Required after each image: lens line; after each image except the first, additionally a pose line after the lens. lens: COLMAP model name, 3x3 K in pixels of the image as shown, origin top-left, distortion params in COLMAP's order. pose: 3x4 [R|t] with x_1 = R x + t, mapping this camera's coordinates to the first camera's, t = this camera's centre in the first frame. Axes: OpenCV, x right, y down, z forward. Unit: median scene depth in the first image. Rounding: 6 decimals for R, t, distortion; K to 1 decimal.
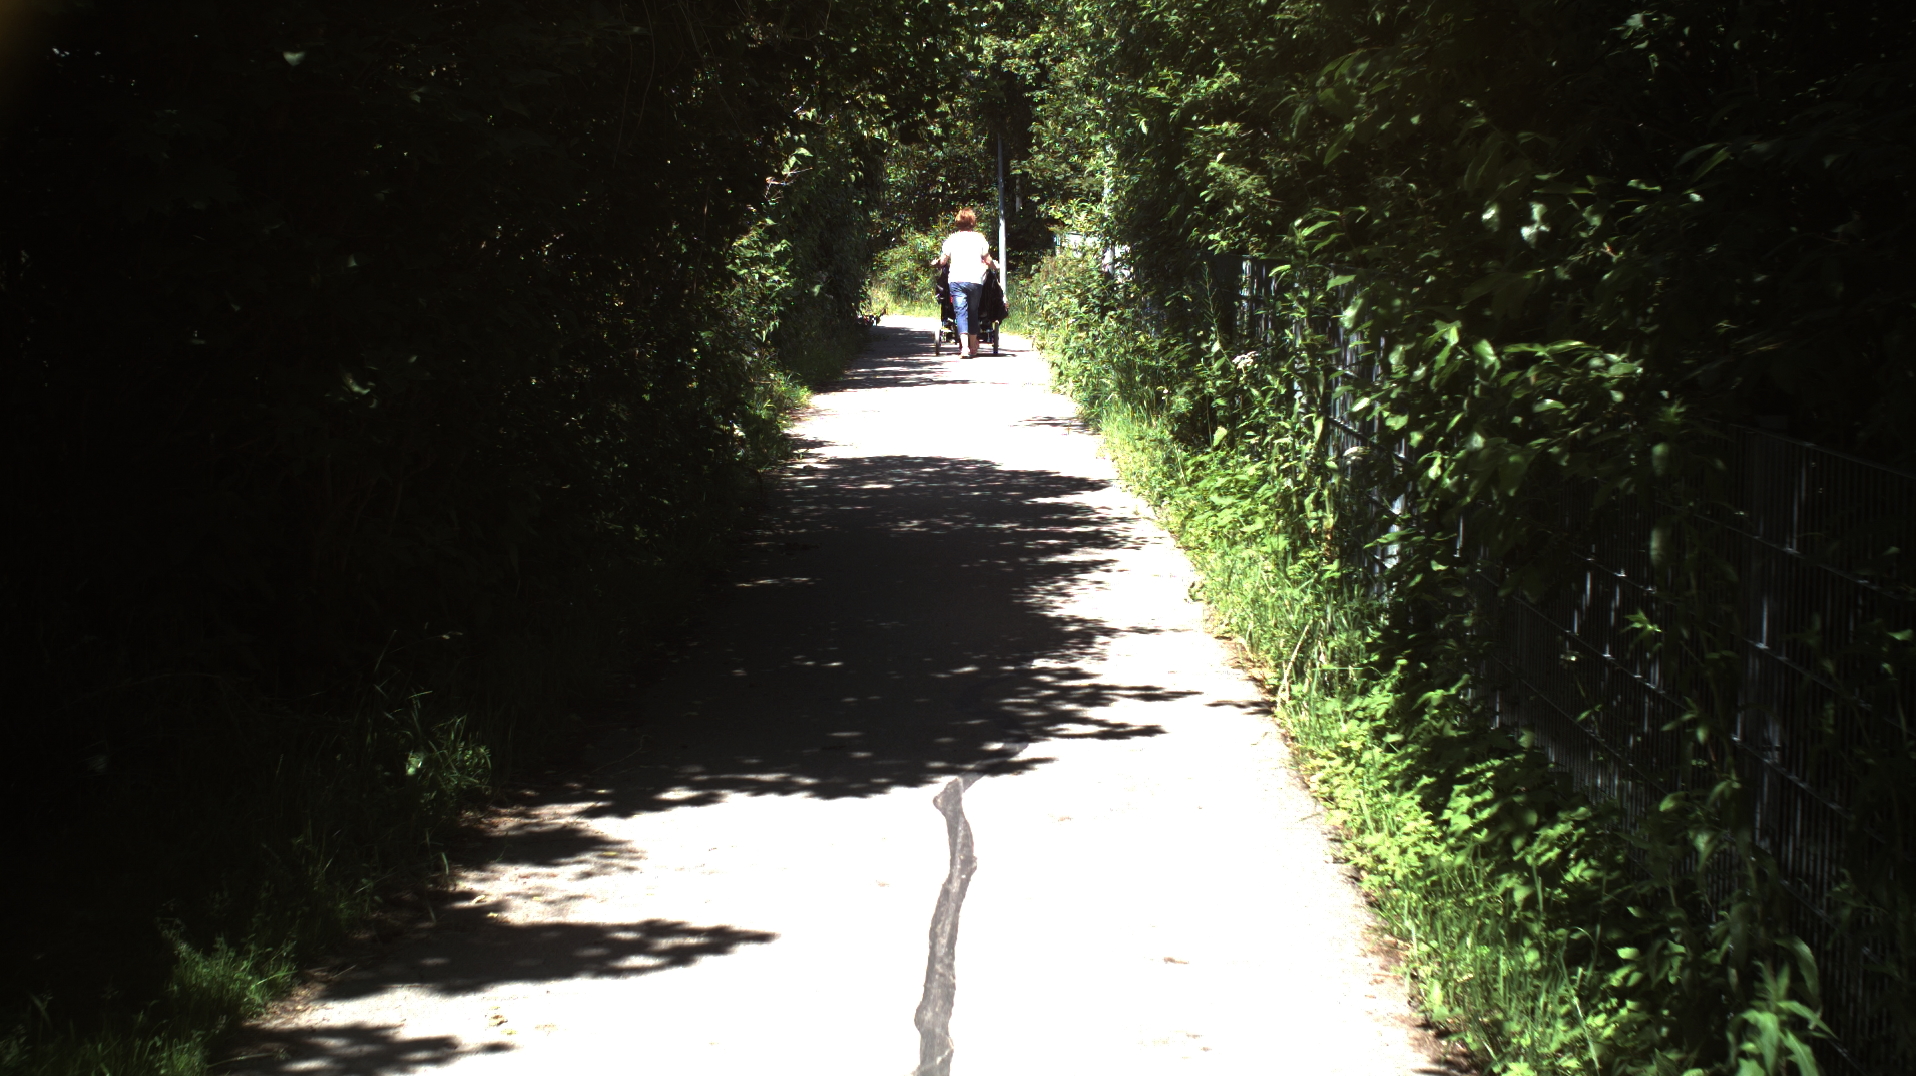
lens RADIAL K [[2839.3, 0, 958.0], [0, 2839.3, 538.0], [0, 0, 1]] dist [-0.191936, -0.039298]
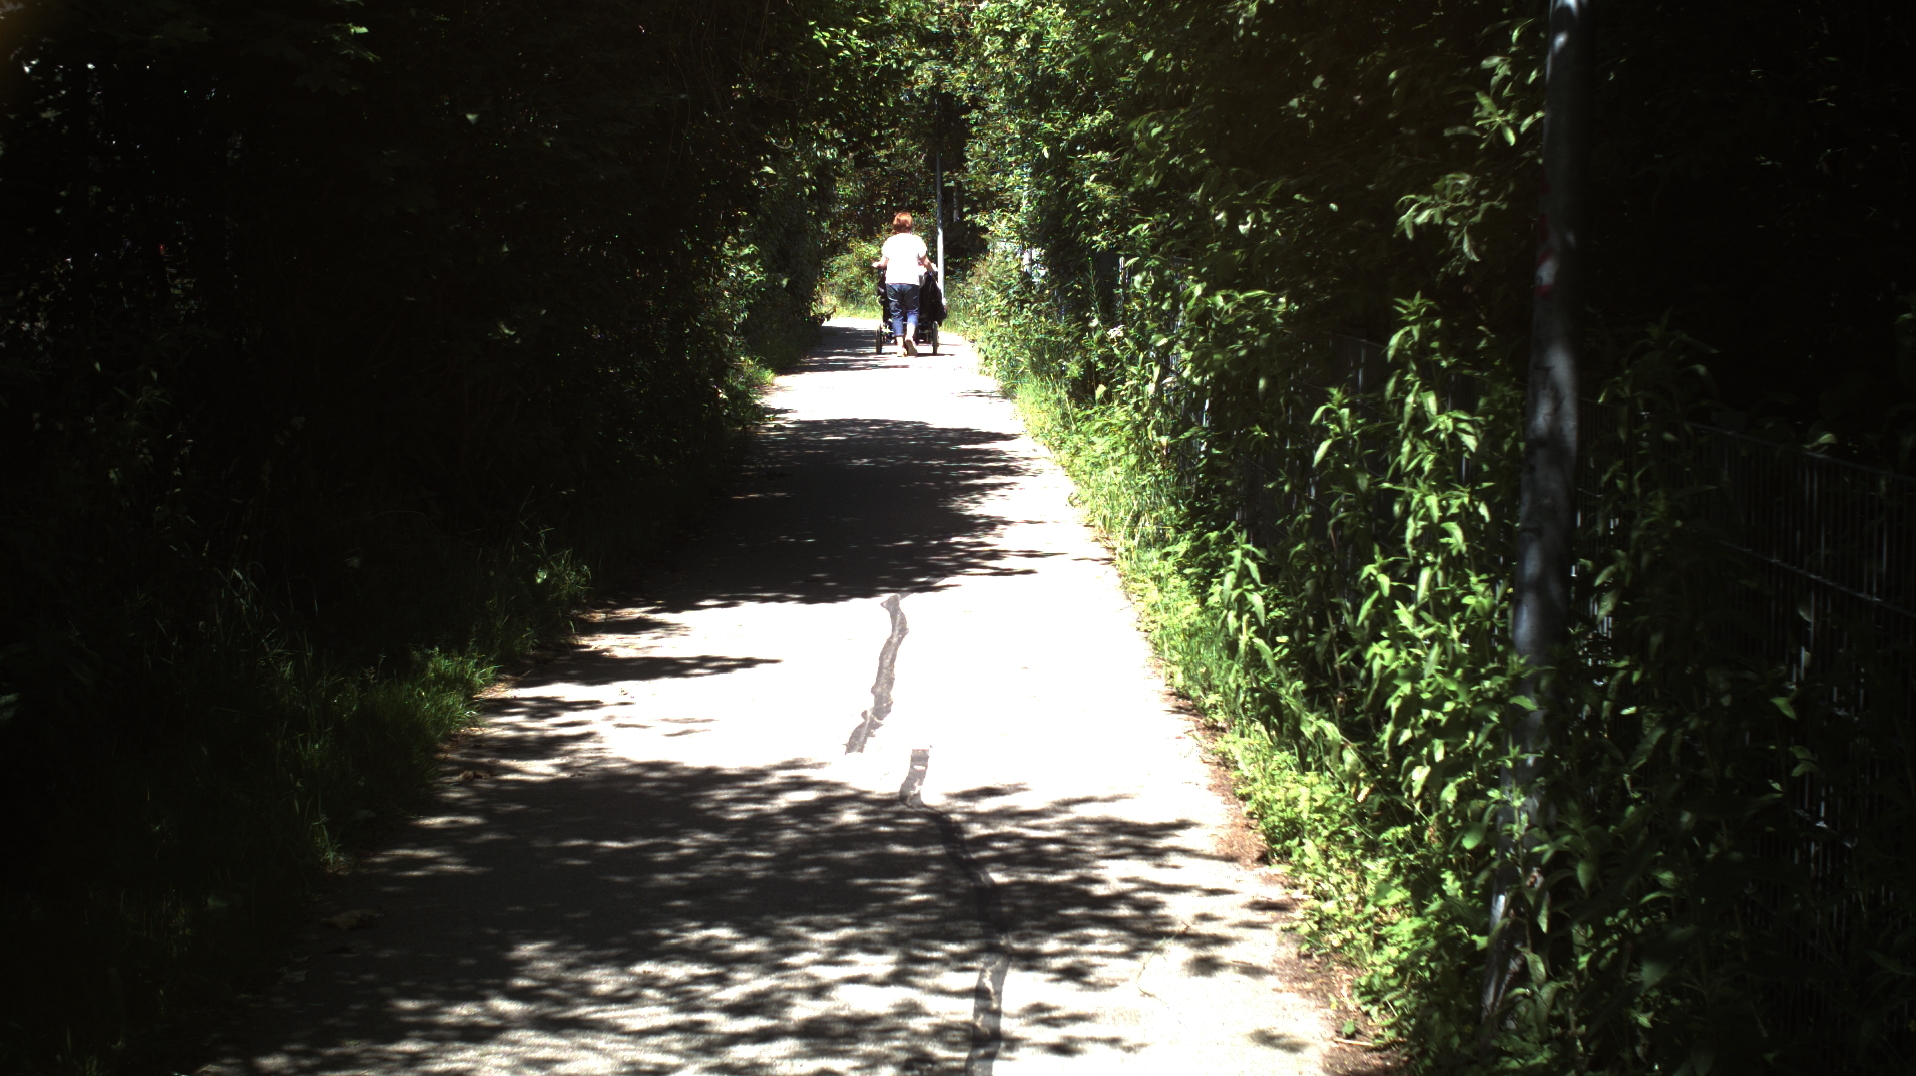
lens RADIAL K [[2839.3, 0, 958.0], [0, 2839.3, 538.0], [0, 0, 1]] dist [-0.191936, -0.039298]
pose [[0.999801, -0.001921, 0.019854, 0.001263], [0.002004, 0.999989, -0.004123, 0.030537], [-0.019846, 0.004162, 0.999794, -0.249693]]
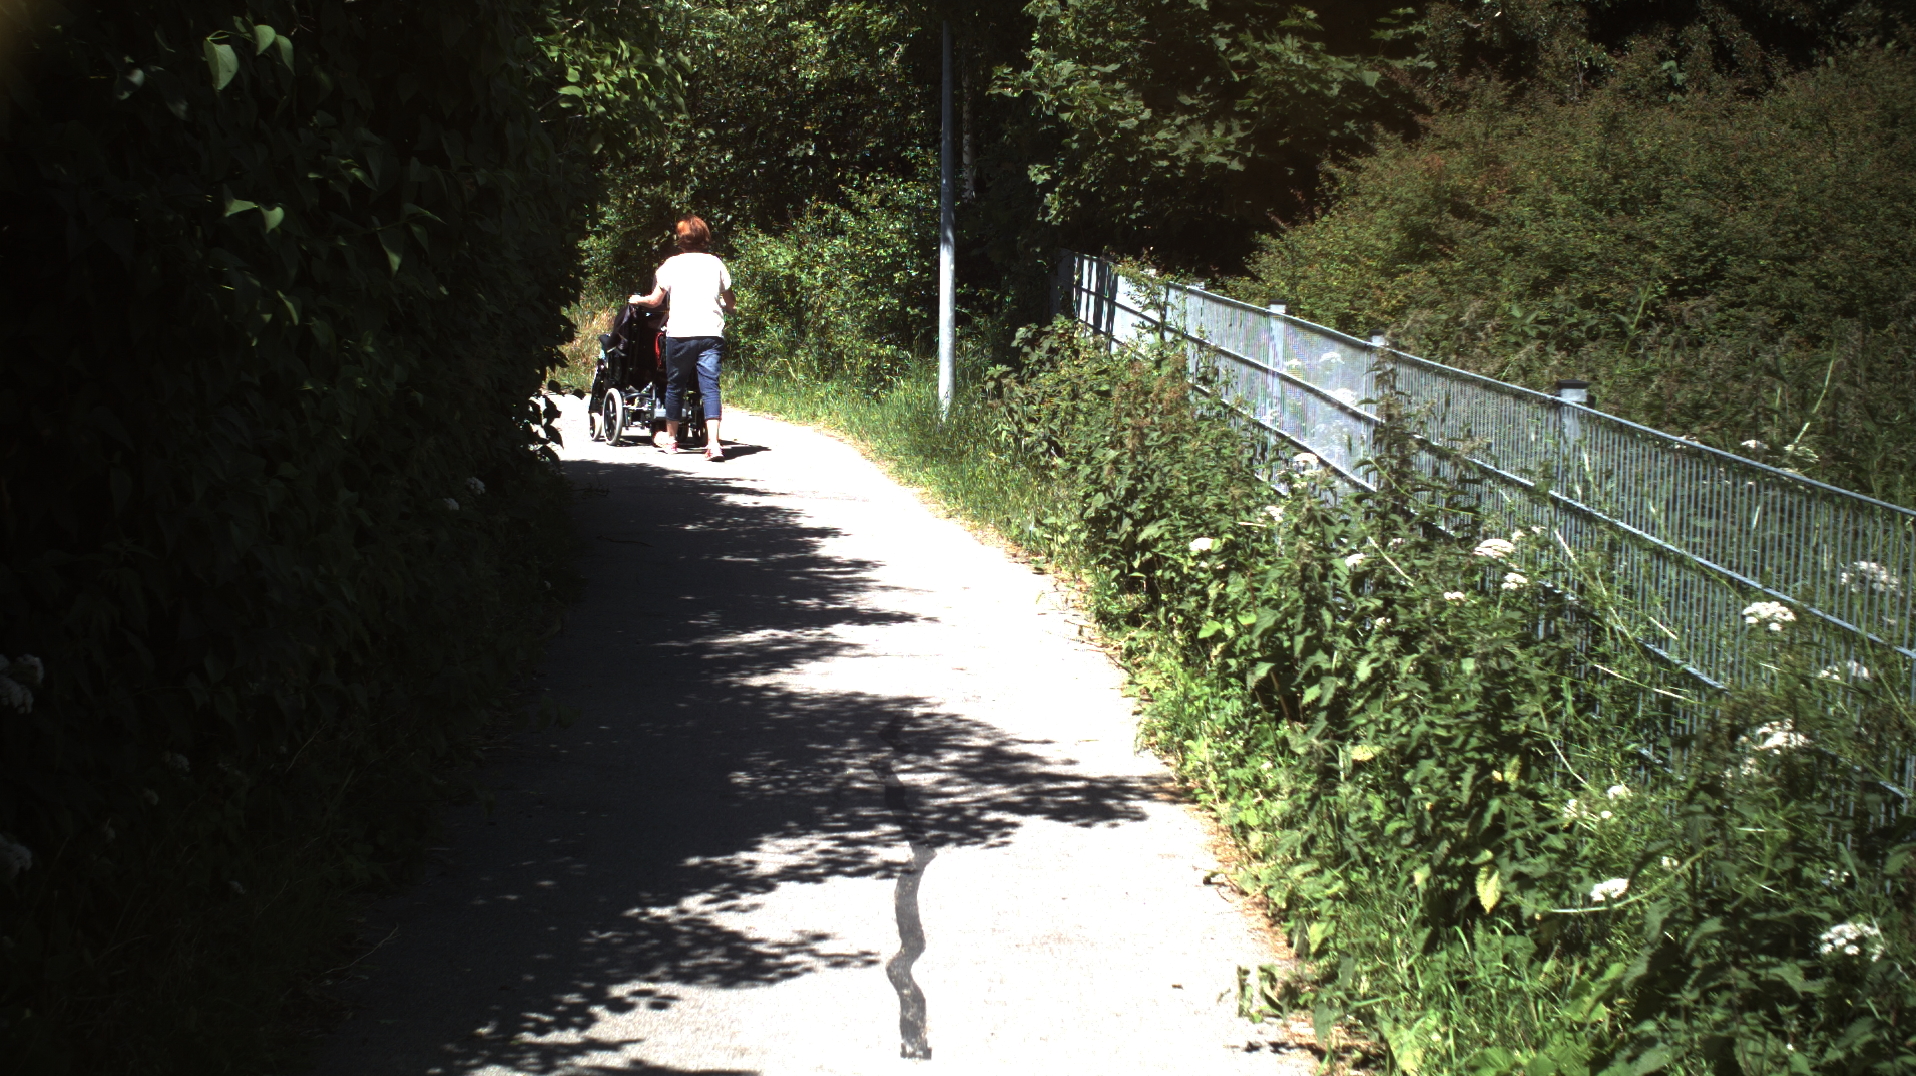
lens RADIAL K [[2839.3, 0, 958.0], [0, 2839.3, 538.0], [0, 0, 1]] dist [-0.191936, -0.039298]
pose [[0.998844, 0.018222, 0.044482, -0.003268], [-0.018817, 0.999739, 0.012987, -0.184708], [-0.044234, -0.013809, 0.998926, 1.503877]]
